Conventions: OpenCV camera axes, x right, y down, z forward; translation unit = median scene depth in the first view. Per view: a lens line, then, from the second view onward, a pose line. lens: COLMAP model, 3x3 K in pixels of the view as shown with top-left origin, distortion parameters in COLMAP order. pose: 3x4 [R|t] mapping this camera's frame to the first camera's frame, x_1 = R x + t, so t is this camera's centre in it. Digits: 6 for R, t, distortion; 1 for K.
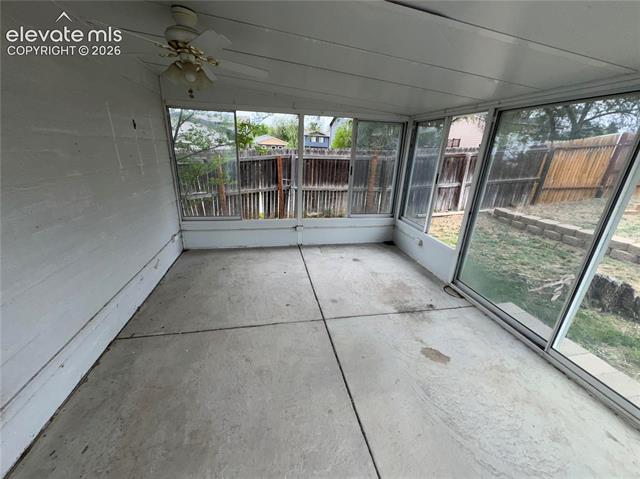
lens RADIAL K [[253.2, 0, 319.0], [0, 253.2, 239.8], [0, 0, 1]] dist [-0.001891, 0.000303]
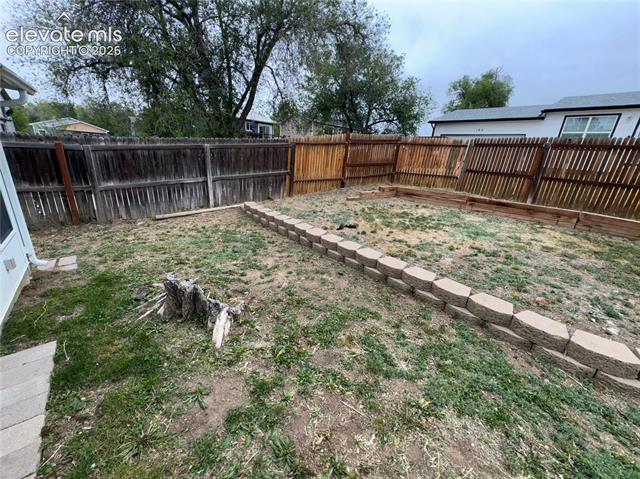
lens RADIAL K [[253.2, 0, 319.0], [0, 253.2, 239.8], [0, 0, 1]] dist [-0.001891, 0.000303]
pose [[0.879575, -0.130810, 0.457425, 0.717627], [0.123143, 0.991290, 0.046691, 0.011726], [-0.459548, 0.015261, 0.888022, 0.001100]]
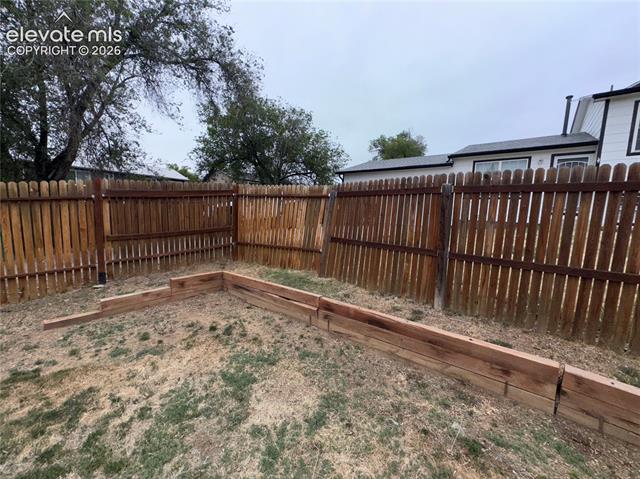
lens RADIAL K [[253.2, 0, 319.0], [0, 253.2, 239.8], [0, 0, 1]] dist [-0.001891, 0.000303]
pose [[0.783892, -0.079791, 0.615749, 1.901748], [0.201354, 0.970781, -0.130540, -0.144319], [-0.587342, 0.226313, 0.777054, 0.381363]]
